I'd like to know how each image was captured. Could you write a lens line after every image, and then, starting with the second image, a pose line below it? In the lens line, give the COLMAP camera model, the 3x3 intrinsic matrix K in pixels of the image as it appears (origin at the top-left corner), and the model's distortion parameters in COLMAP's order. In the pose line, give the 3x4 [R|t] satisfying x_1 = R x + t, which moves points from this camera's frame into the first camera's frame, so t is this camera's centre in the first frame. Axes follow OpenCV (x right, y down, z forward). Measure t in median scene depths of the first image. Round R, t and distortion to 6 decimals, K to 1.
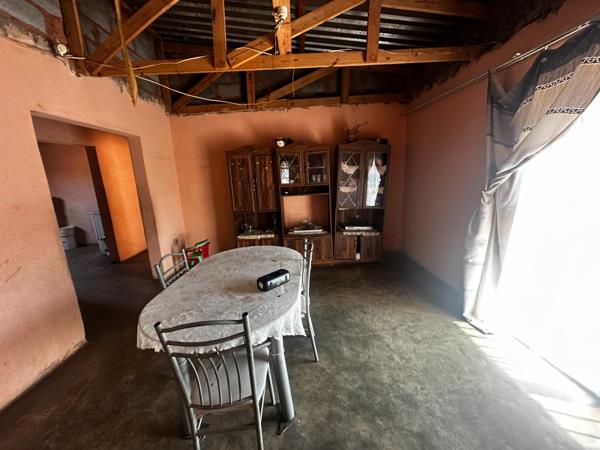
lens RADIAL K [[245.5, 0, 300.0], [0, 245.5, 225.0], [0, 0, 1]] dist [-0.000211, -0.000008]
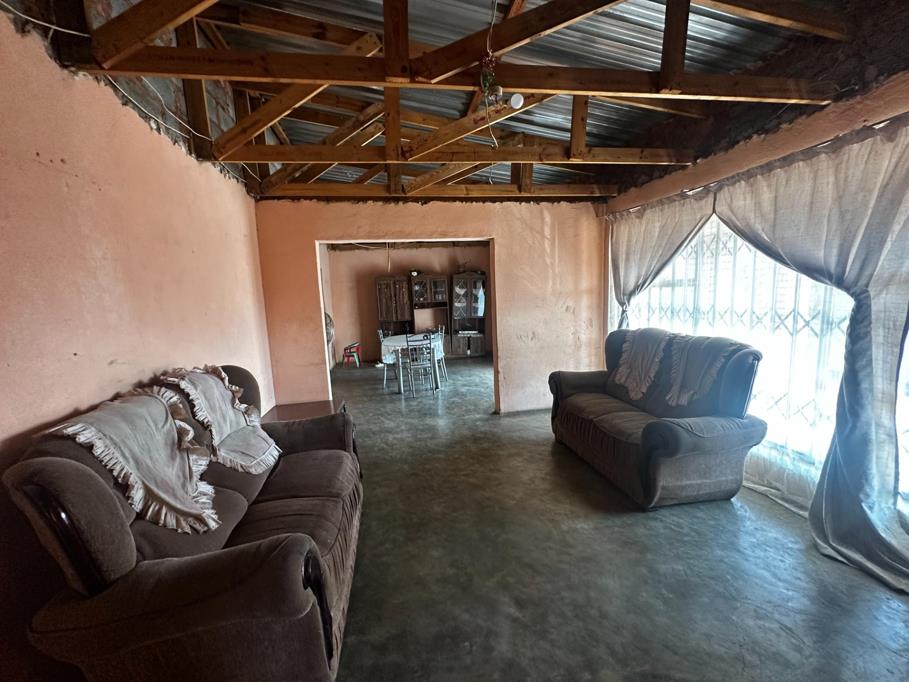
lens RADIAL K [[371.9, 0, 454.5], [0, 371.9, 341.0], [0, 0, 1]] dist [-0.000211, -0.000008]
pose [[0.985885, -0.017600, 0.166499, -0.204282], [0.030557, 0.996671, -0.075581, 0.231070], [-0.164615, 0.079602, 0.983141, -1.121141]]
